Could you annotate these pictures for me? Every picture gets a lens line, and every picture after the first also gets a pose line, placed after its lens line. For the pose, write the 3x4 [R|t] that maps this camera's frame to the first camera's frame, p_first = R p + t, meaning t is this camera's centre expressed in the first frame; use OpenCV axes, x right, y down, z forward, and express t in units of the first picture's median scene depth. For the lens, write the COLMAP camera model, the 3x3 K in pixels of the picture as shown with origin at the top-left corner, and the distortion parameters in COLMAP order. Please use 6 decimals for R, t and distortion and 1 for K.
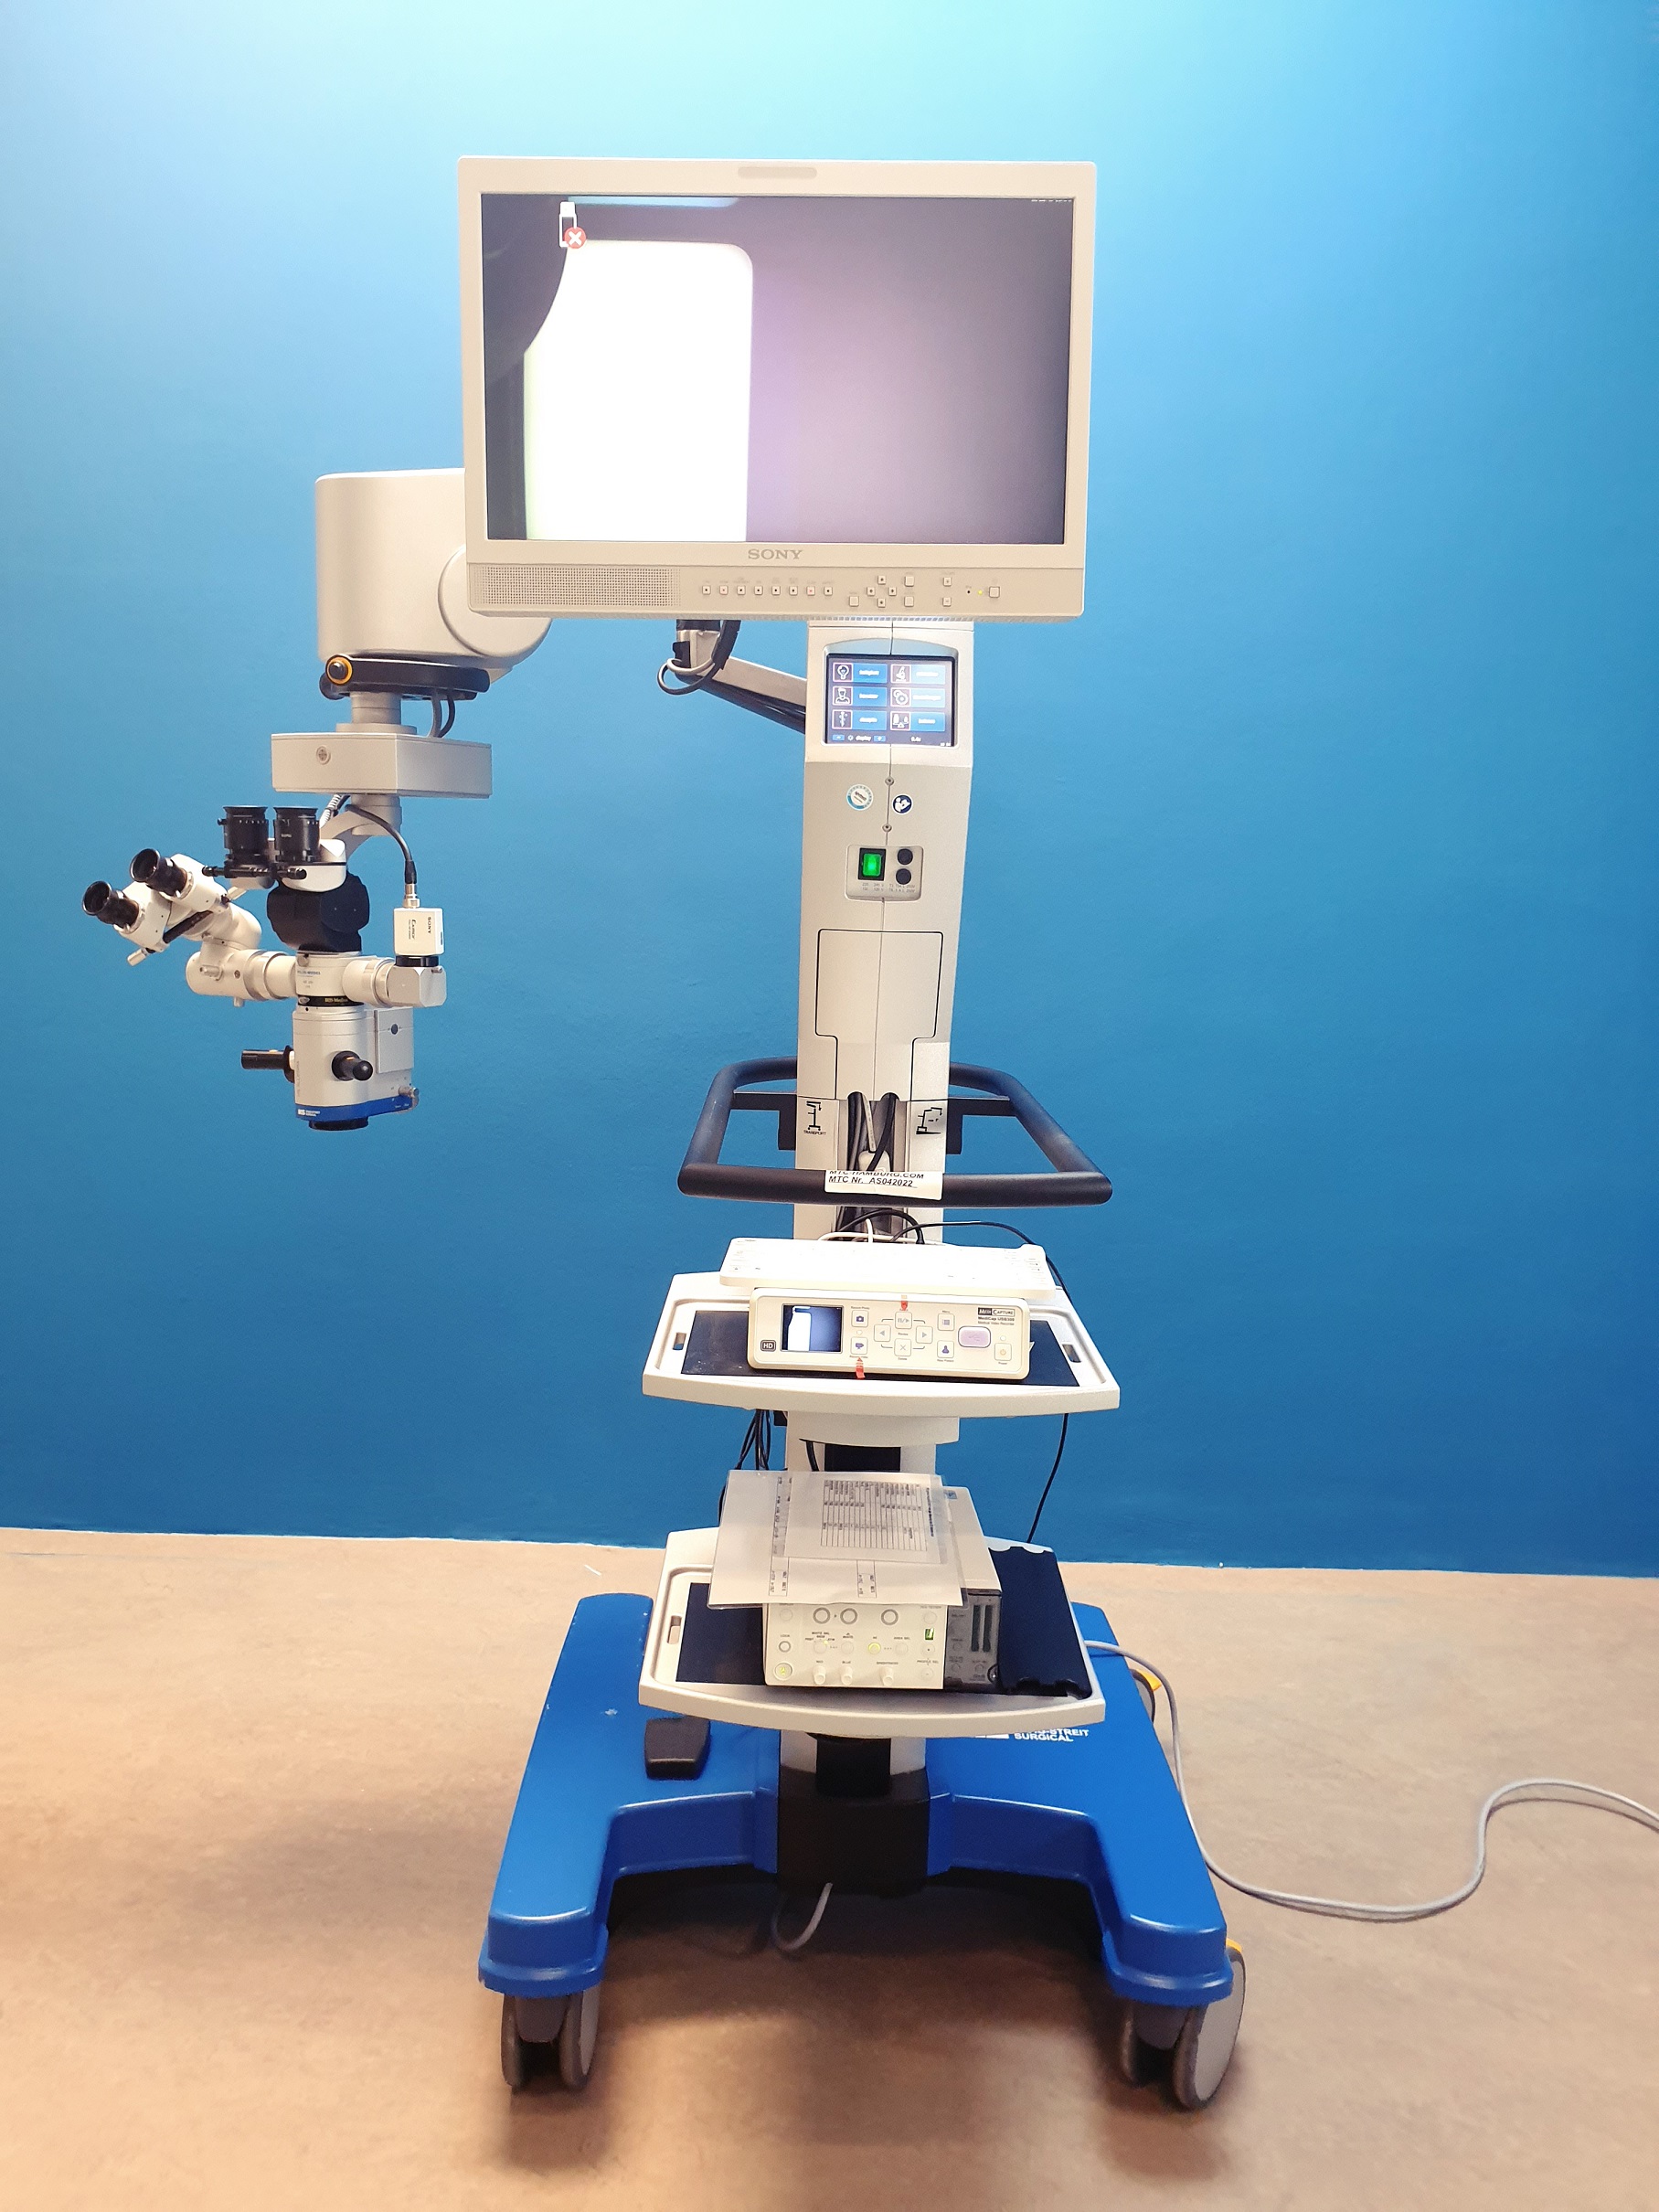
lens RADIAL K [[1755.3, 0, 814.7], [0, 1755.3, 1099.5], [0, 0, 1]] dist [0.019279, -0.033049]
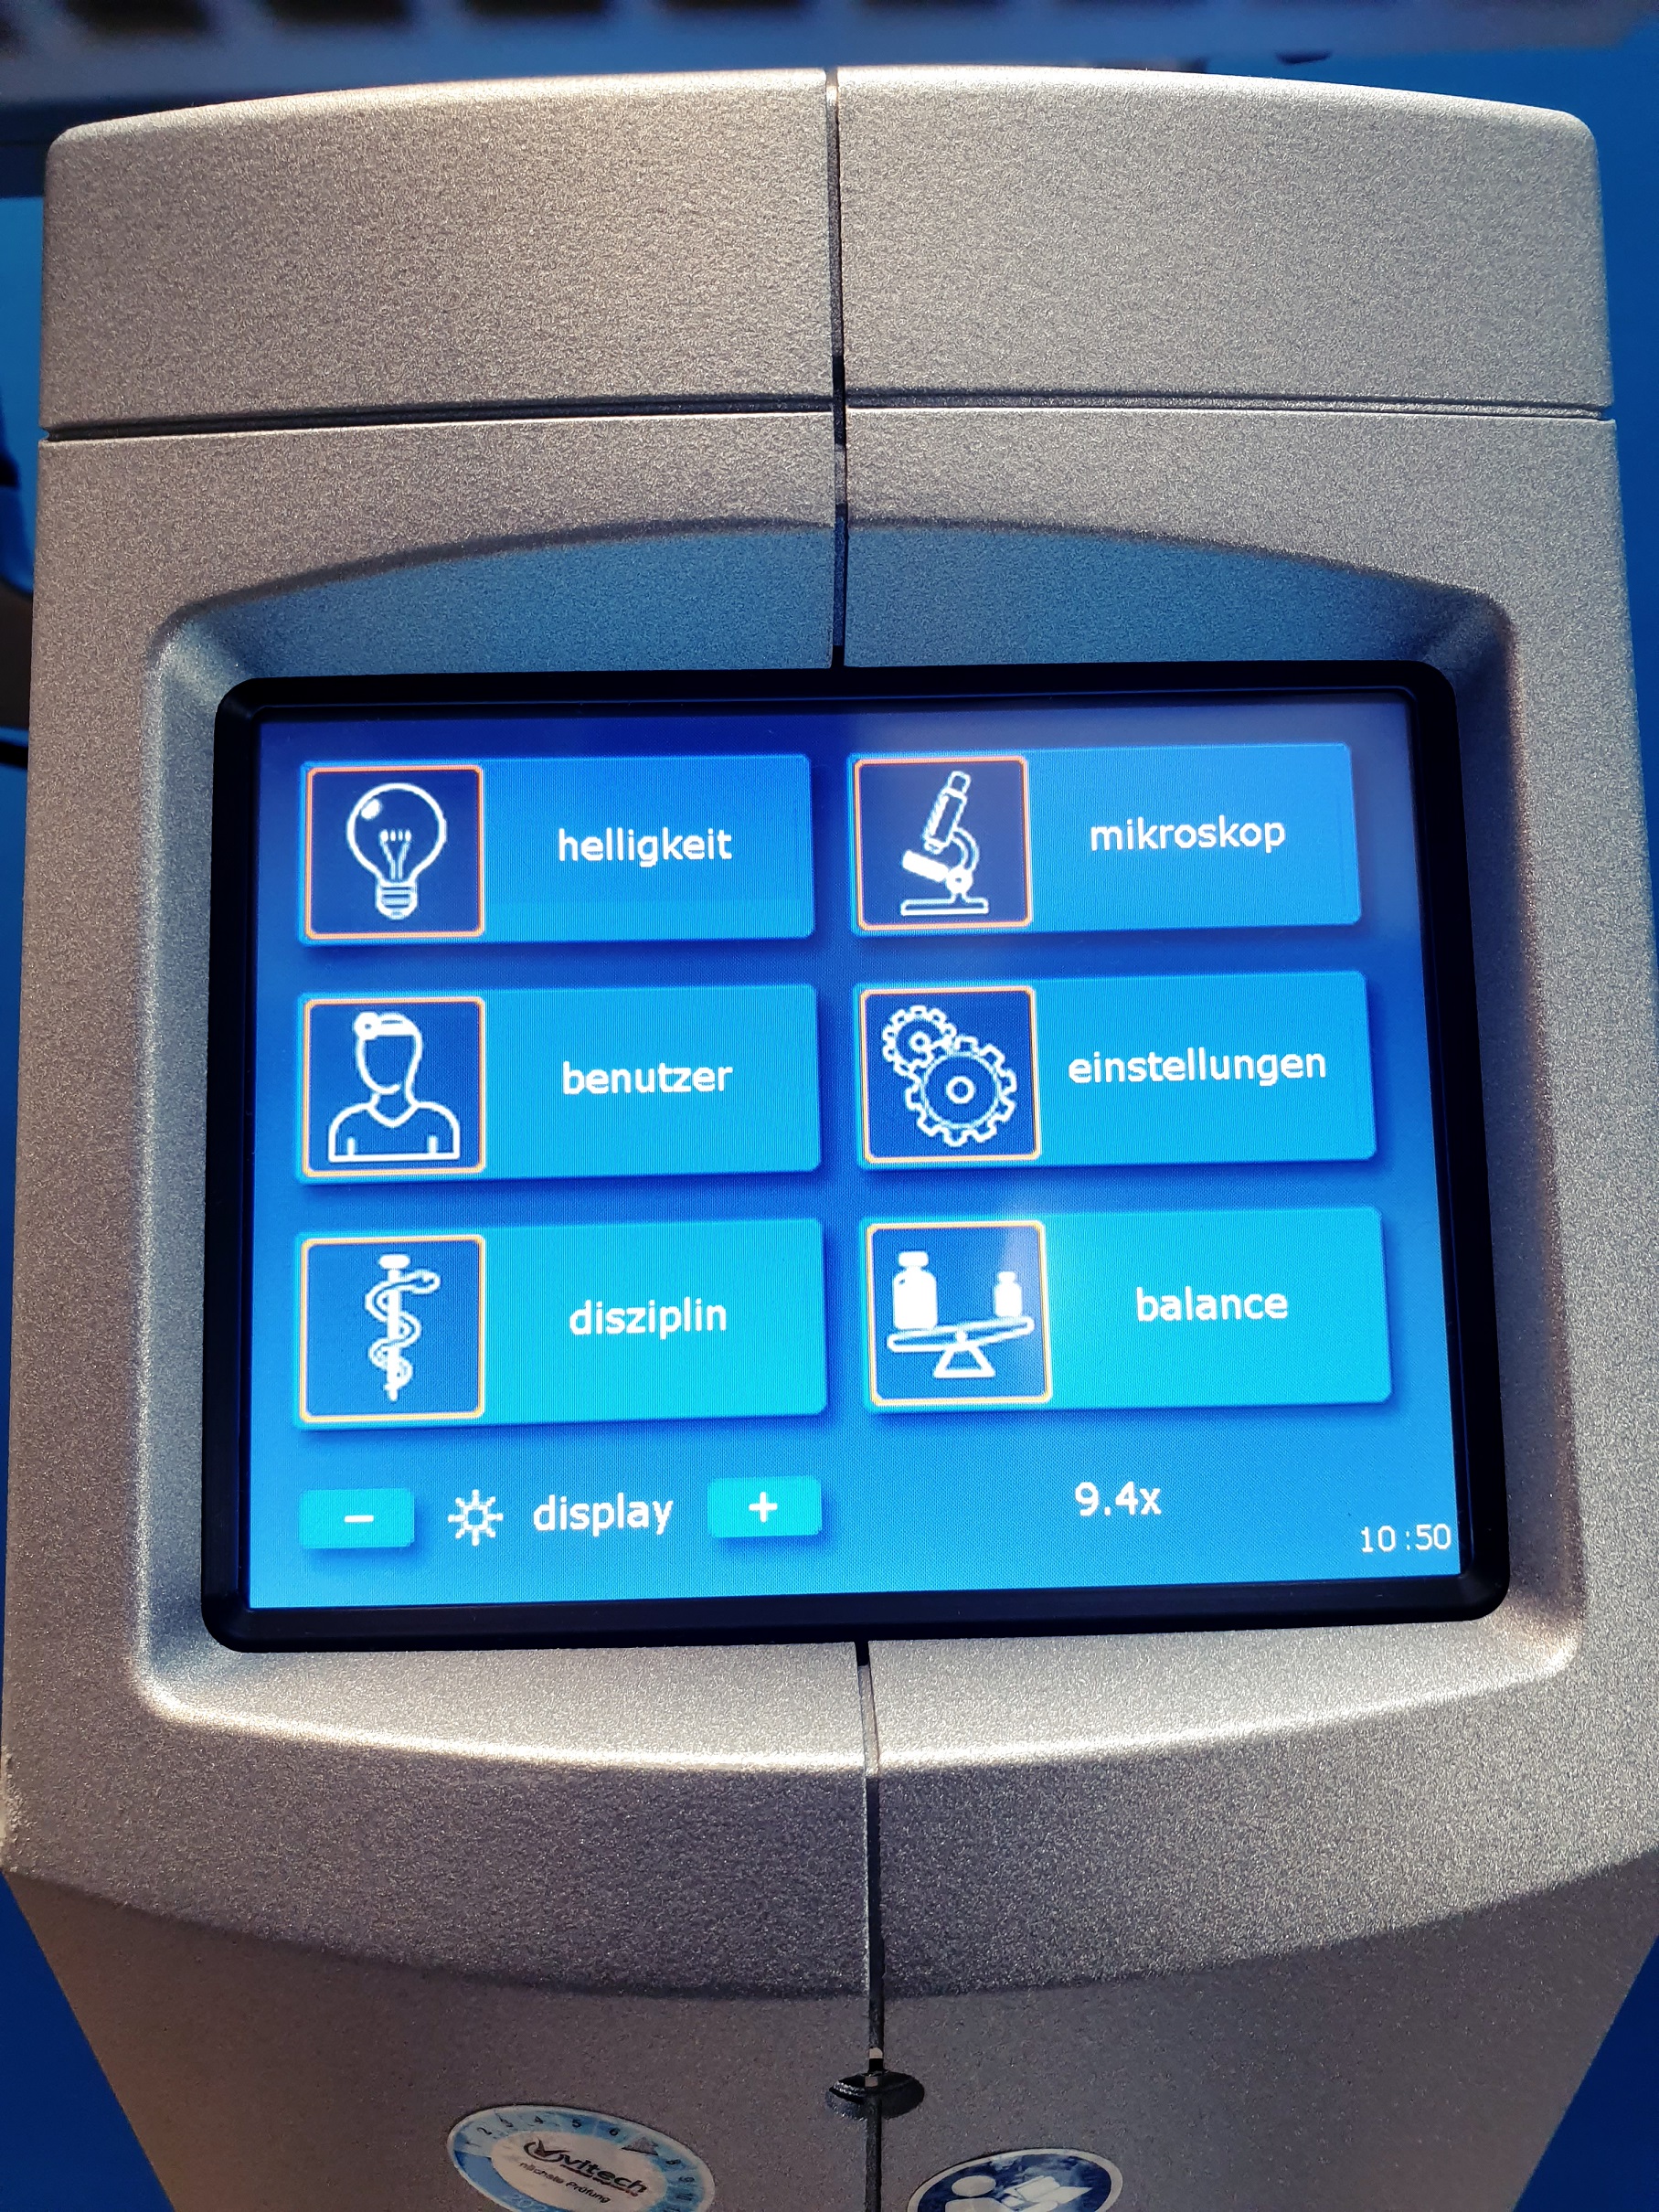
lens RADIAL K [[1755.3, 0, 824.0], [0, 1755.3, 1098.3], [0, 0, 1]] dist [0.019279, -0.033049]
pose [[0.998750, -0.047575, 0.015350, 0.039764], [0.046520, 0.996927, 0.063020, -0.233693], [-0.018301, -0.062227, 0.997894, 0.892414]]
